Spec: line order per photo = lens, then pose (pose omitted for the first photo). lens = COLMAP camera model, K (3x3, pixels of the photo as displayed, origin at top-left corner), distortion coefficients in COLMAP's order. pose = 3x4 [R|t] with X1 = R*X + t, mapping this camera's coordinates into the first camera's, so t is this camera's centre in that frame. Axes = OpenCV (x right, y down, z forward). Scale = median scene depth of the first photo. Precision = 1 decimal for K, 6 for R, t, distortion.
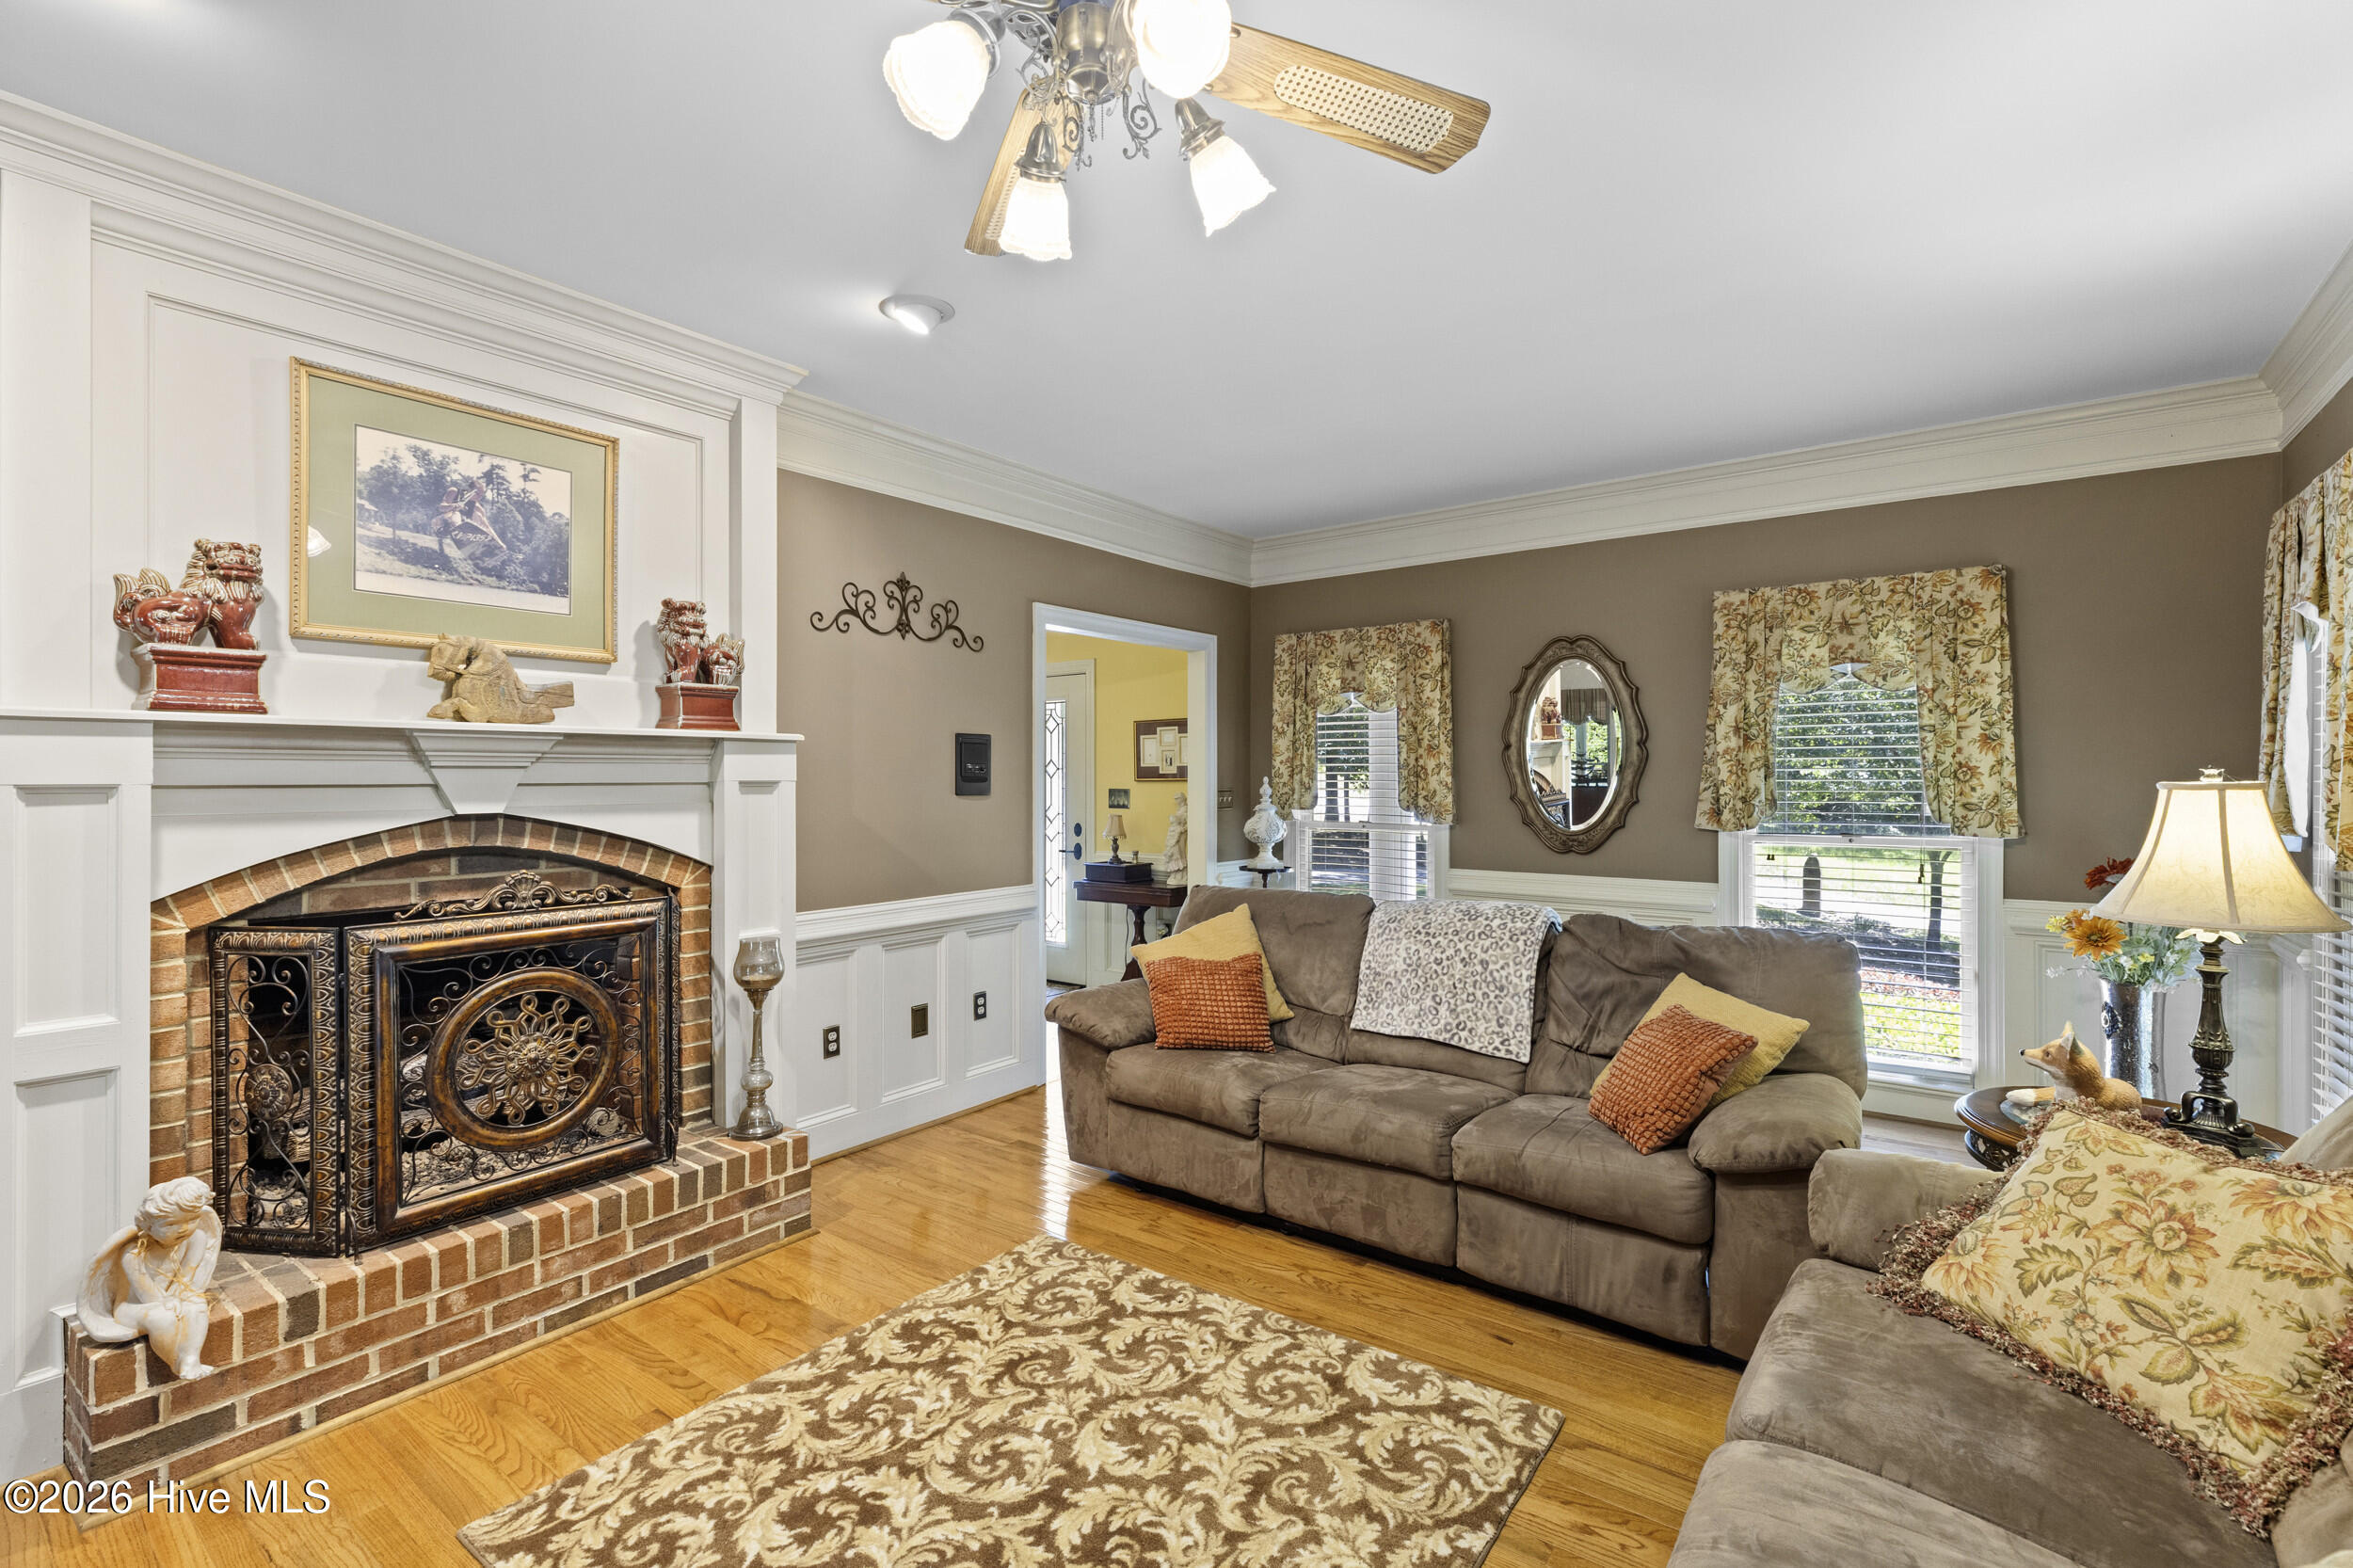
lens RADIAL K [[1053.6, 0, 1173.1], [0, 1053.6, 776.2], [0, 0, 1]] dist [0.010170, -0.000388]
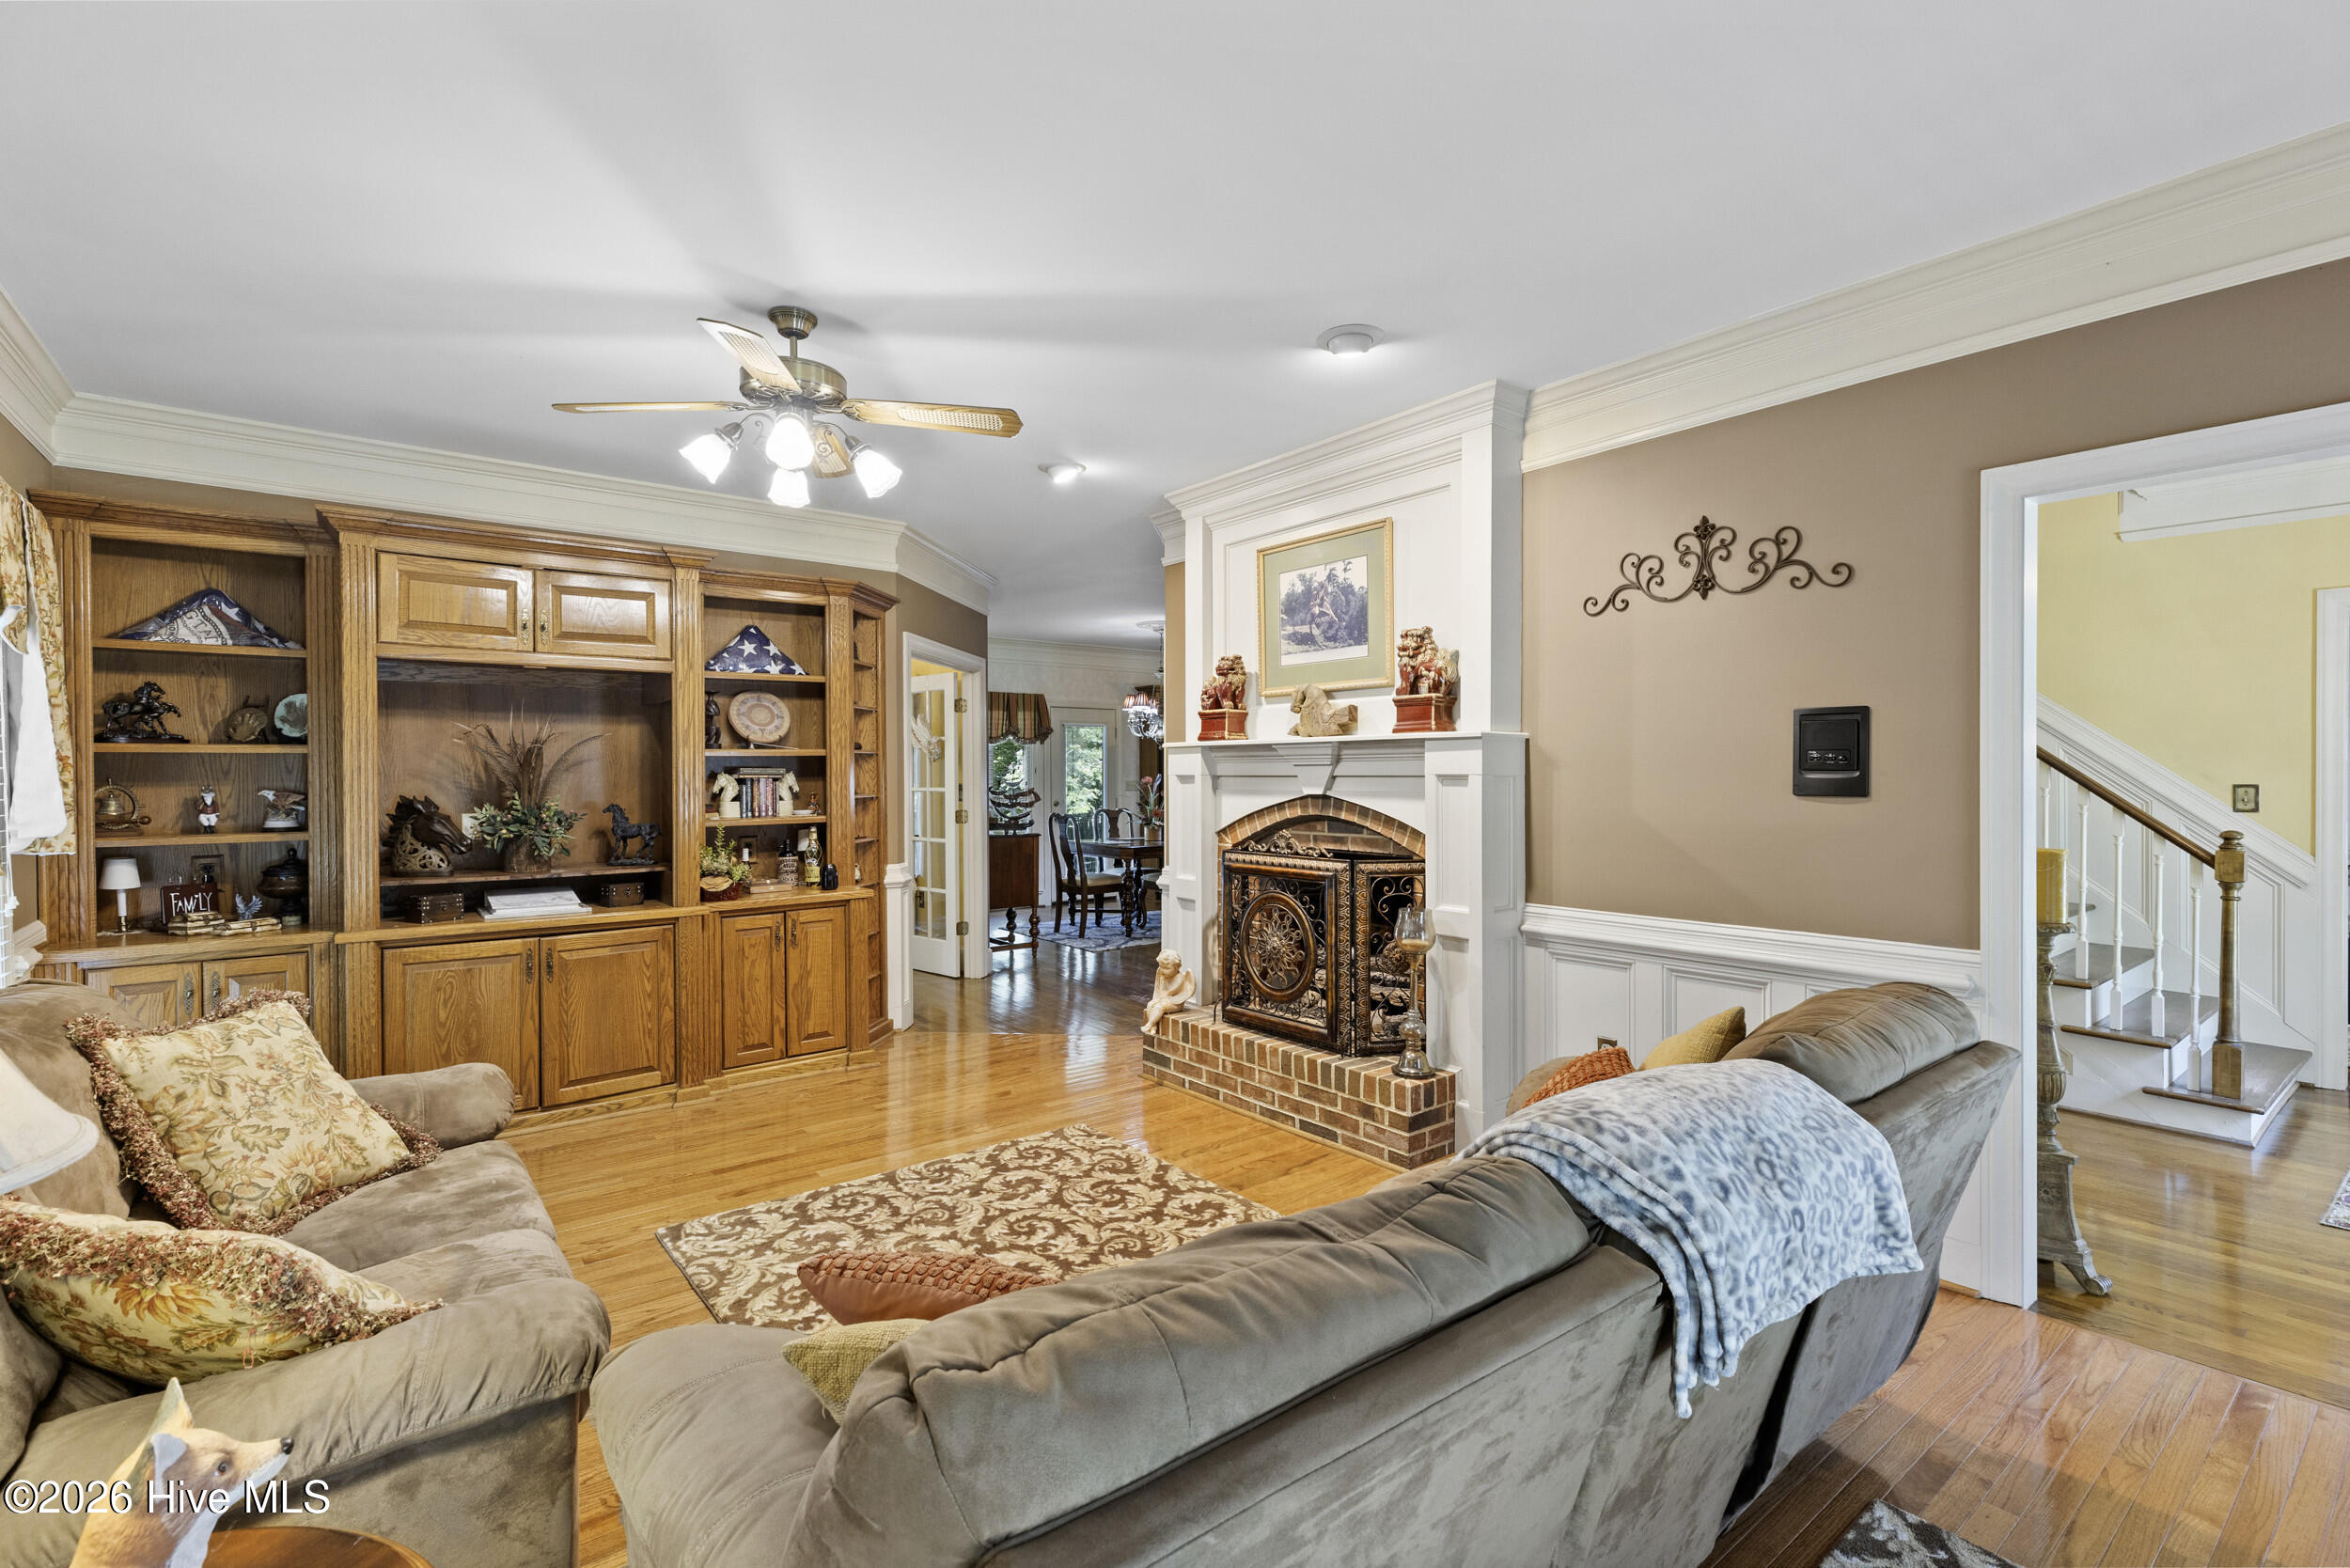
lens RADIAL K [[1052.3, 0, 1178.6], [0, 1052.3, 783.9], [0, 0, 1]] dist [0.010170, -0.000388]
pose [[-0.251958, 0.011699, -0.967667, 0.745780], [0.002030, 0.999931, 0.011561, 0.000967], [0.967736, 0.000948, -0.251965, 0.969088]]
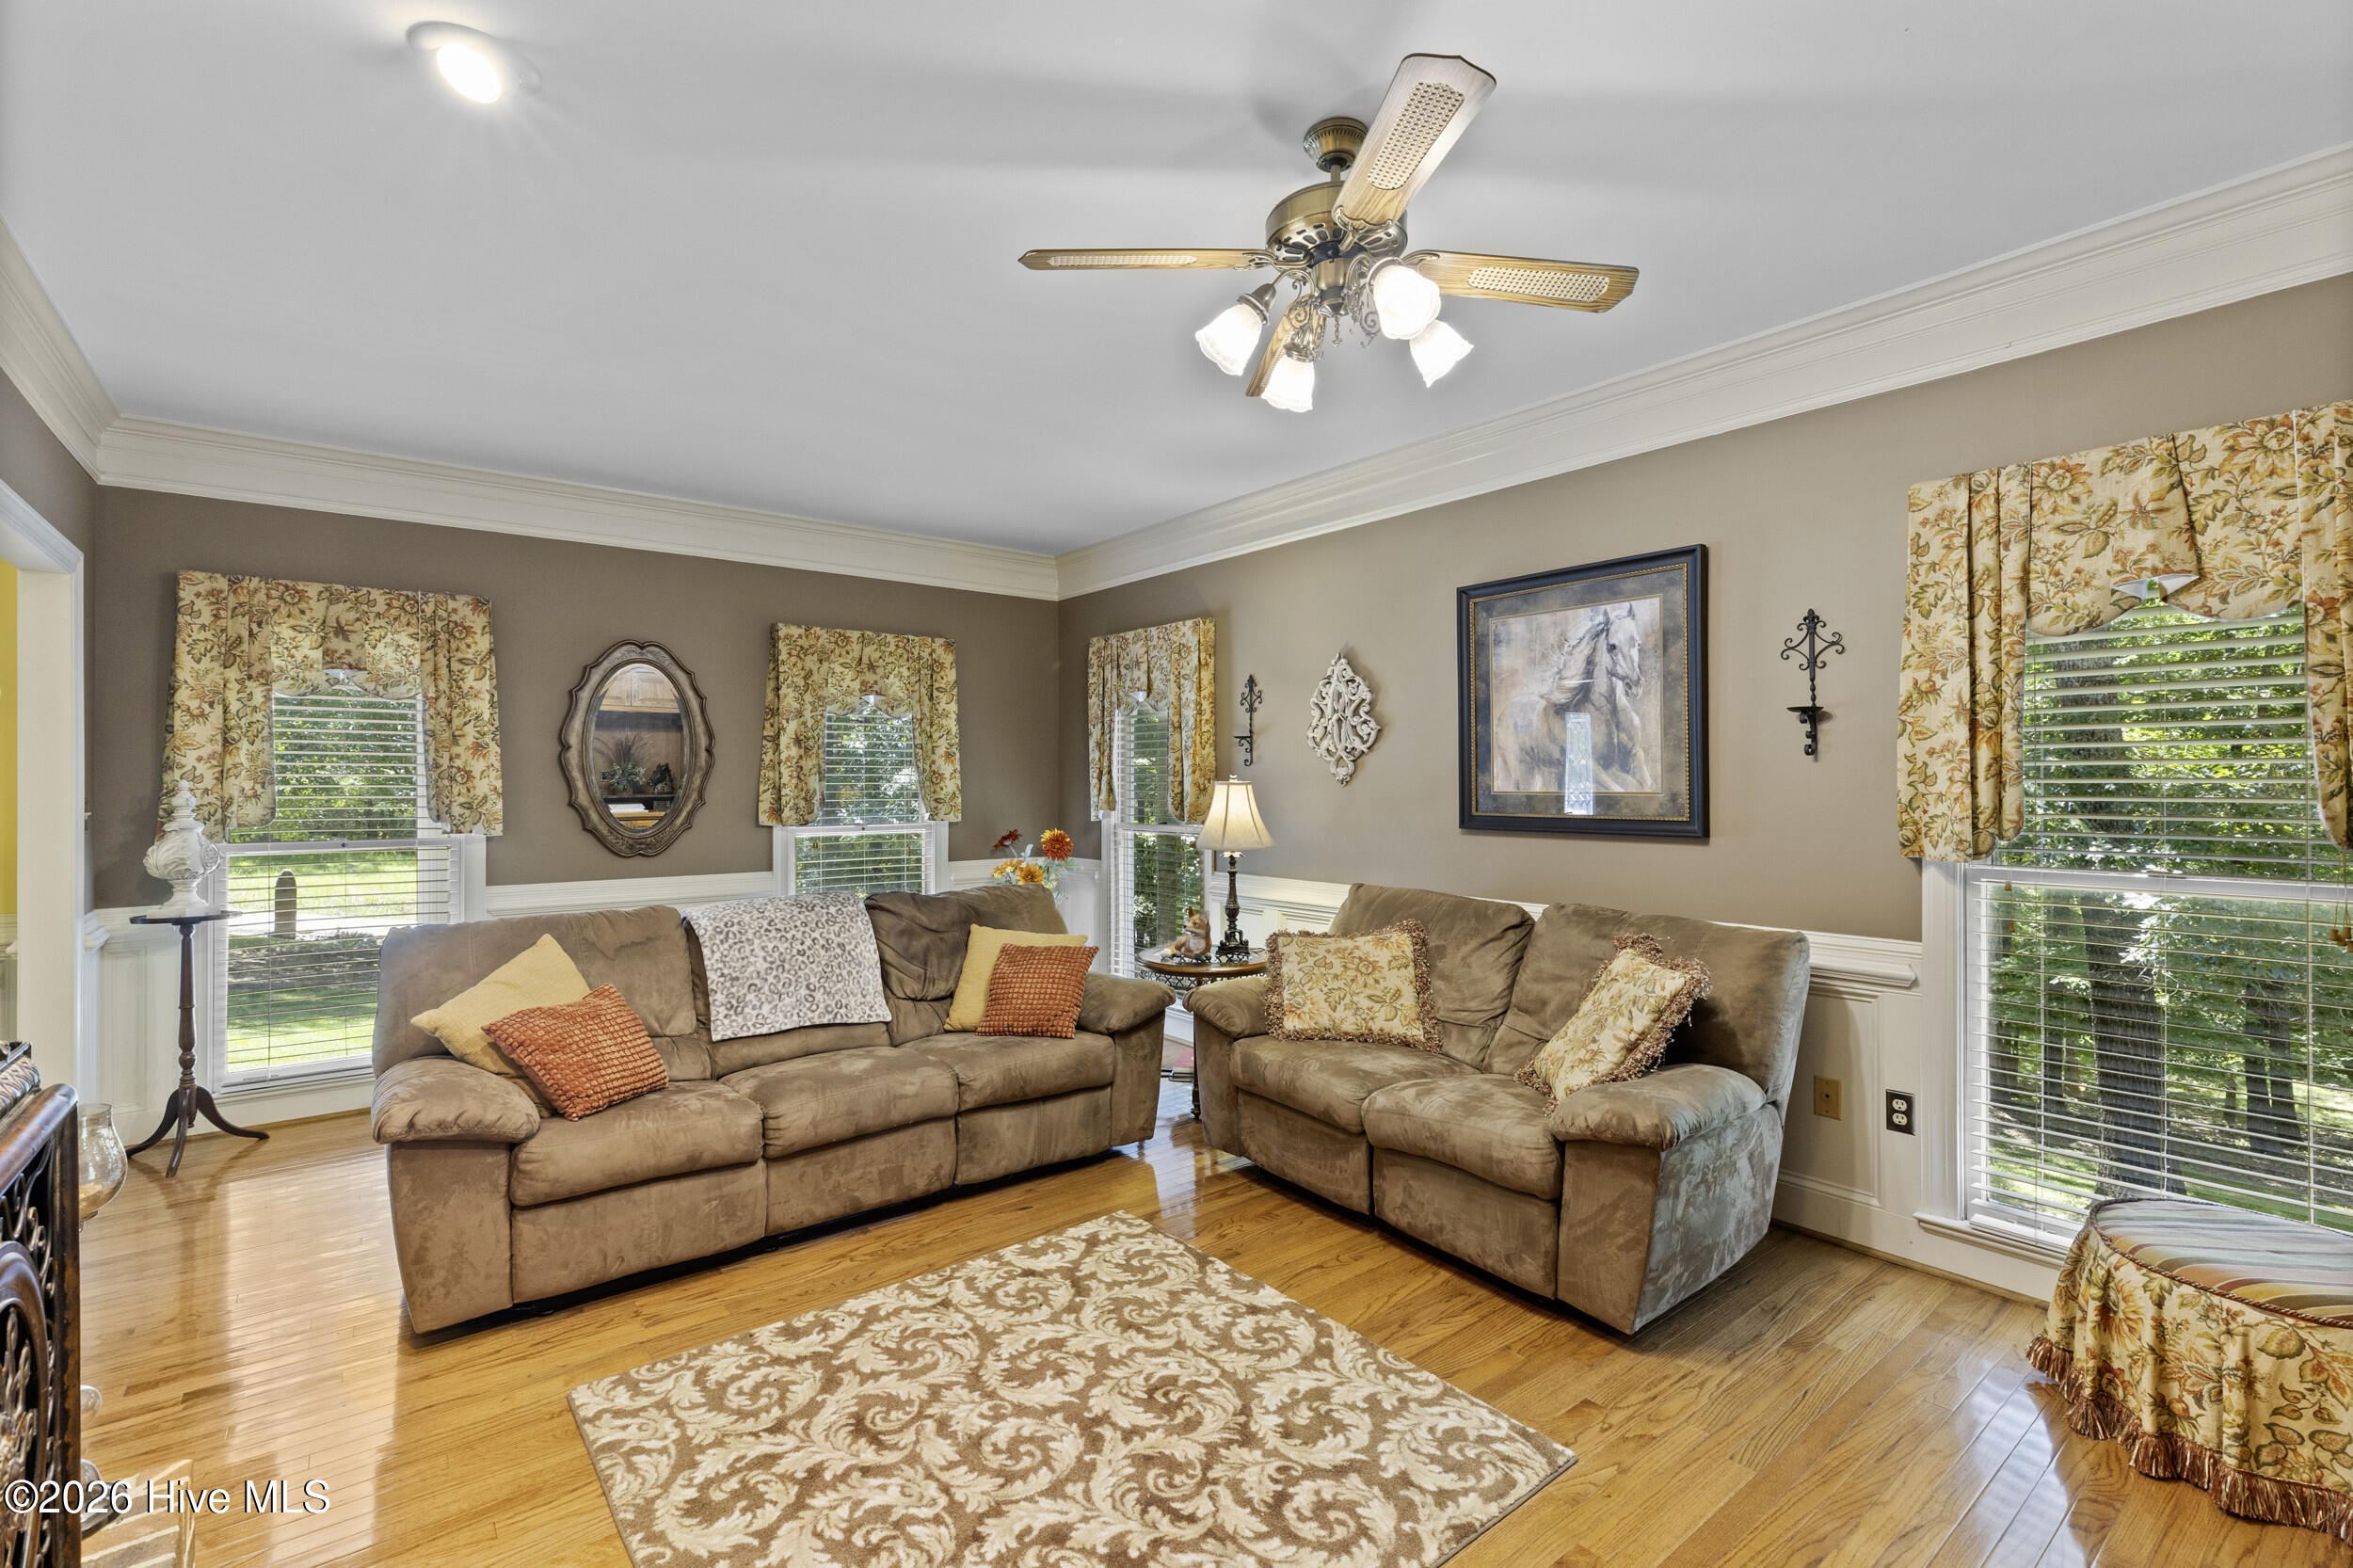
lens RADIAL K [[1053.6, 0, 1175.2], [0, 1053.6, 778.9], [0, 0, 1]] dist [0.010170, -0.000388]
pose [[0.254722, 0.006139, 0.966995, -0.866888], [0.004324, 0.999963, -0.007487, 0.015711], [-0.967005, 0.006089, 0.254686, 0.472601]]
